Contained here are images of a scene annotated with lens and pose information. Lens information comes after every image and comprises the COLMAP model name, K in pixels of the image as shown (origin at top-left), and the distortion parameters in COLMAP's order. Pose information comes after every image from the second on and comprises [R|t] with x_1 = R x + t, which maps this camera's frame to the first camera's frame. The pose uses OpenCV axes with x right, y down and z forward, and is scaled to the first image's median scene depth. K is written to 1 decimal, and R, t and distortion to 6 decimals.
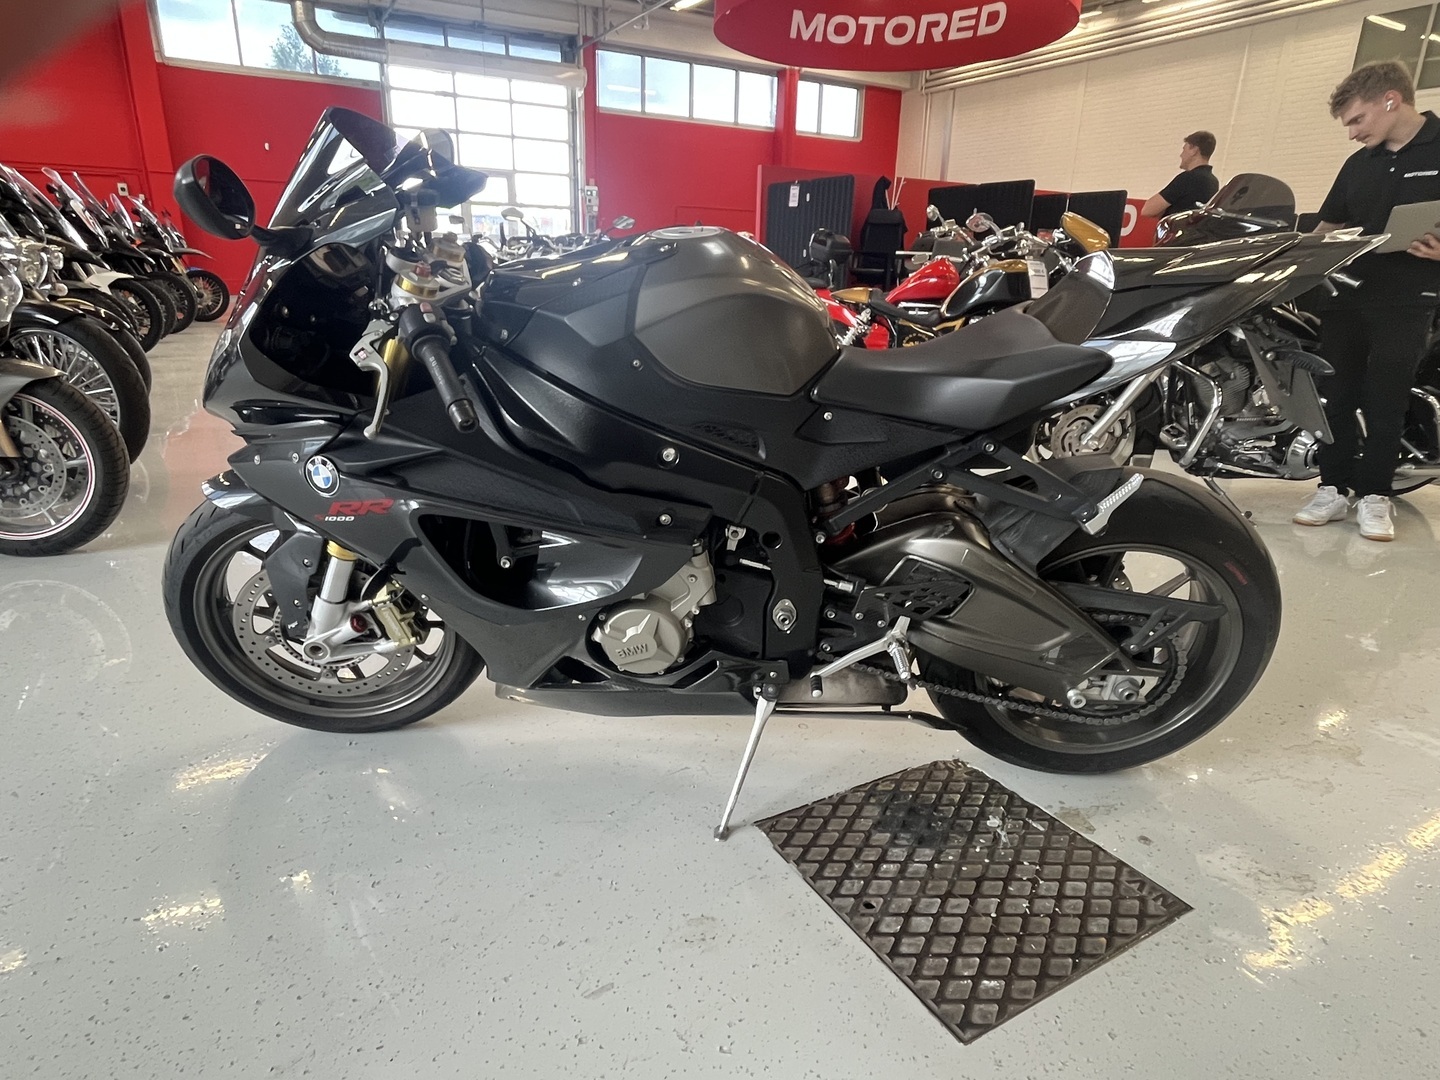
lens RADIAL K [[831.9, 0, 720.0], [0, 831.9, 540.0], [0, 0, 1]] dist [0.000432, 0.000306]
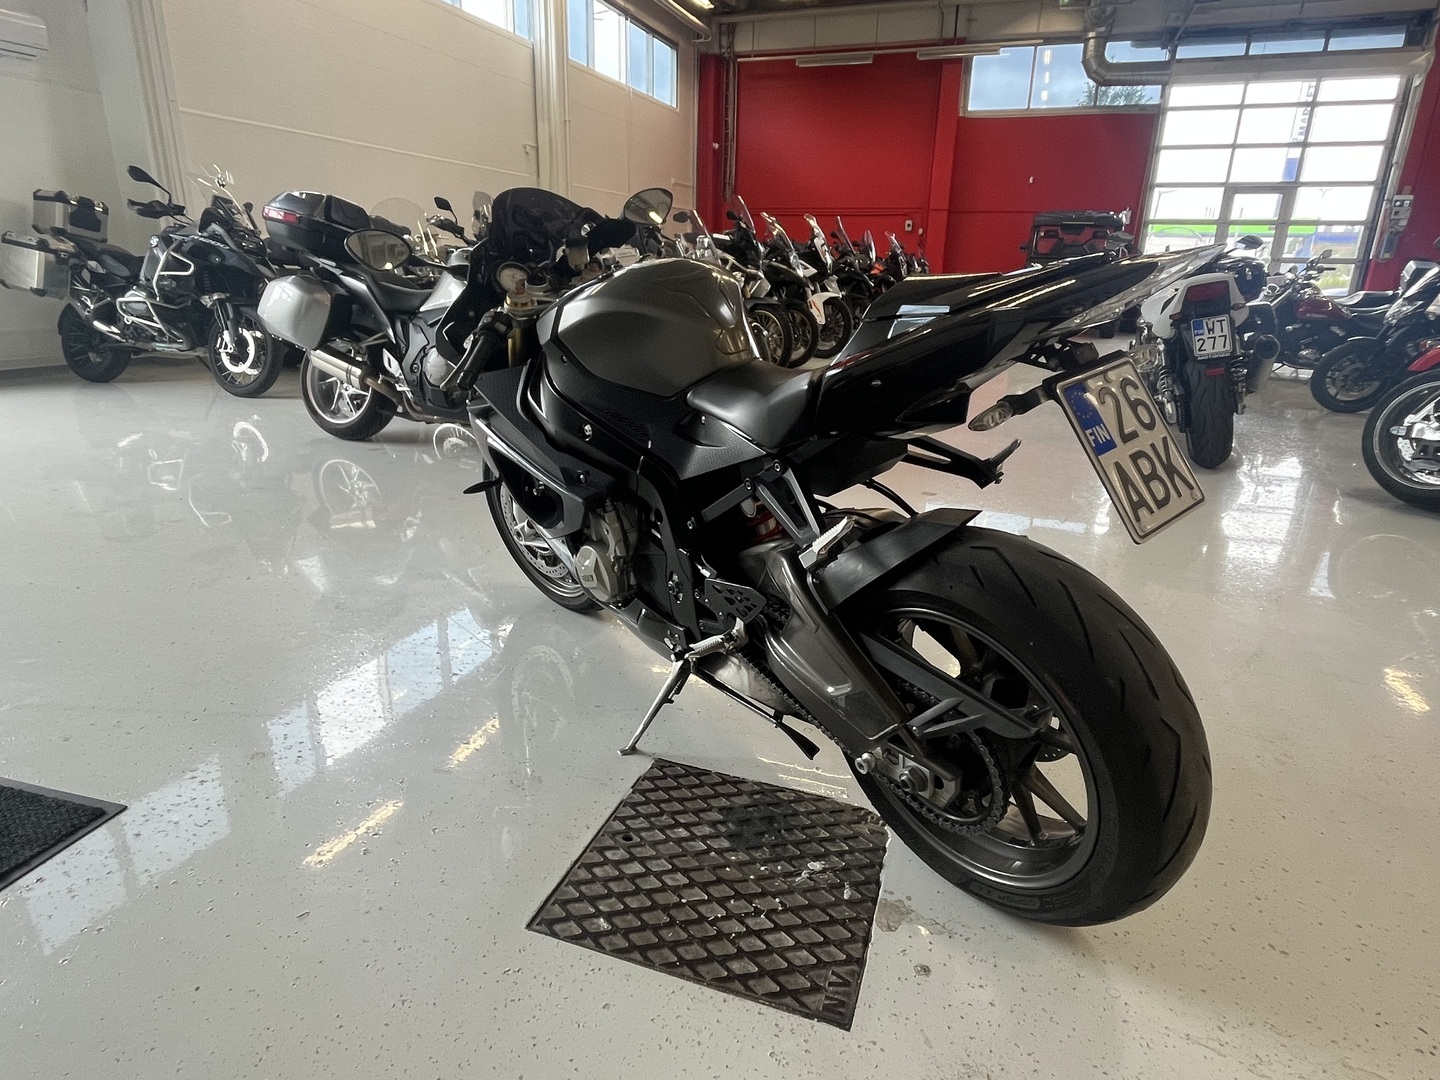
lens RADIAL K [[831.9, 0, 720.0], [0, 831.9, 540.0], [0, 0, 1]] dist [0.000432, 0.000306]
pose [[0.649074, 0.230346, -0.725013, 0.263473], [-0.248965, 0.964892, 0.083670, -0.023657], [0.718832, 0.126195, 0.683634, 0.065058]]
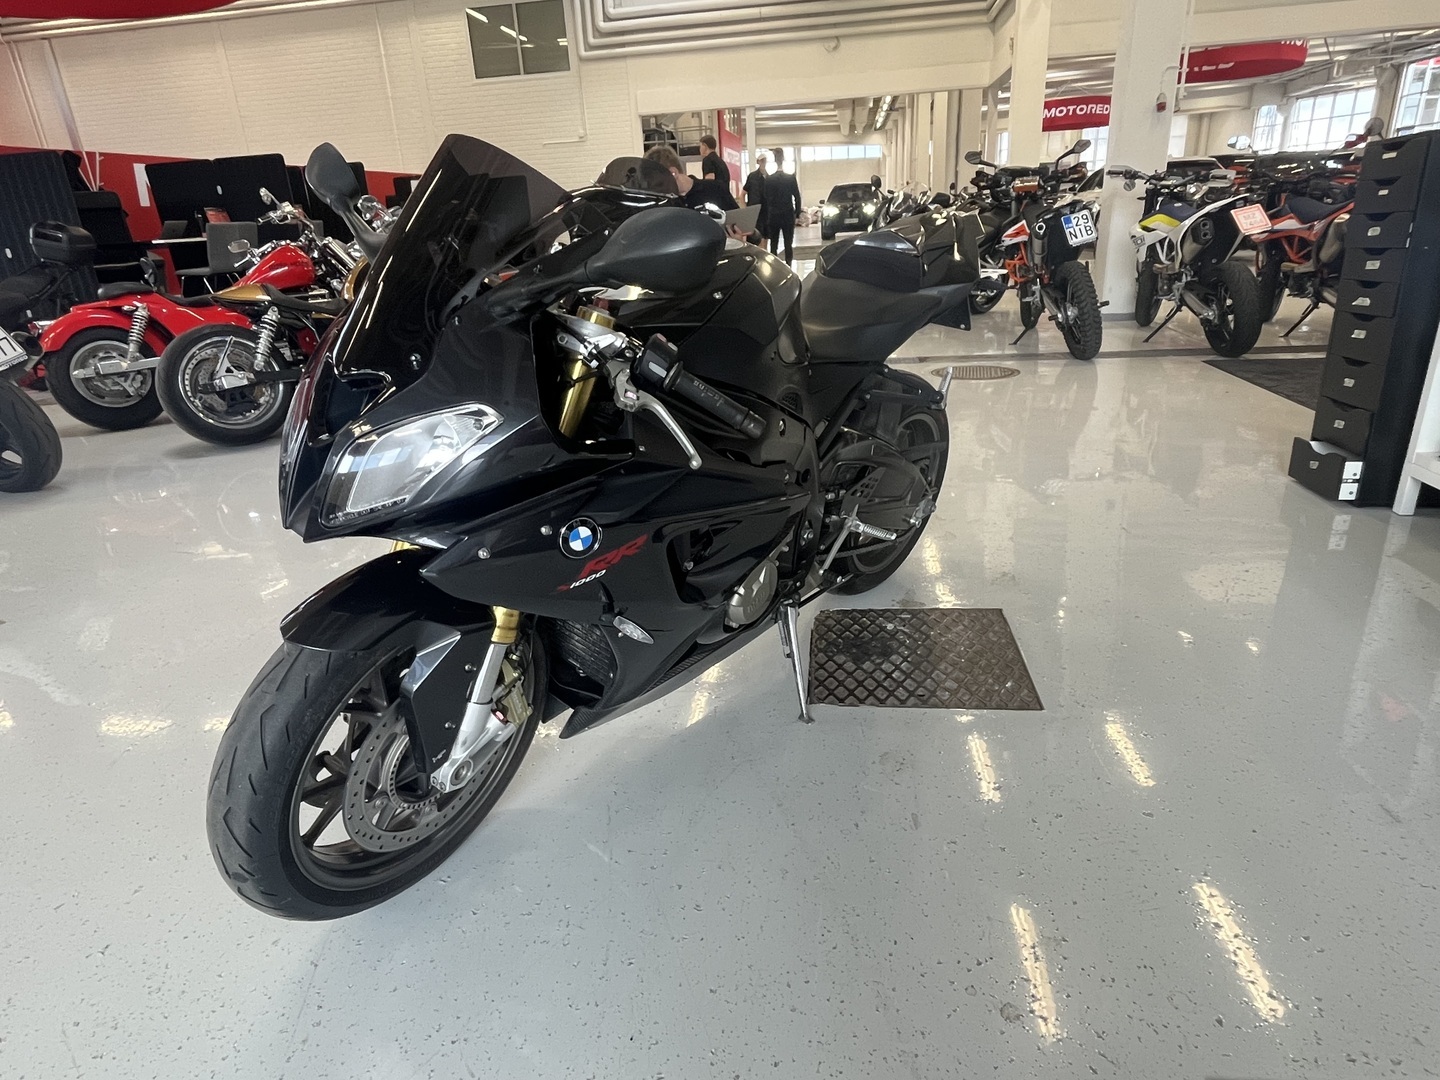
lens RADIAL K [[831.9, 0, 720.0], [0, 831.9, 540.0], [0, 0, 1]] dist [0.000432, 0.000306]
pose [[0.616260, -0.340855, 0.709959, -0.251445], [0.316607, 0.932656, 0.172951, -0.043879], [-0.721099, 0.118196, 0.682676, 0.062947]]
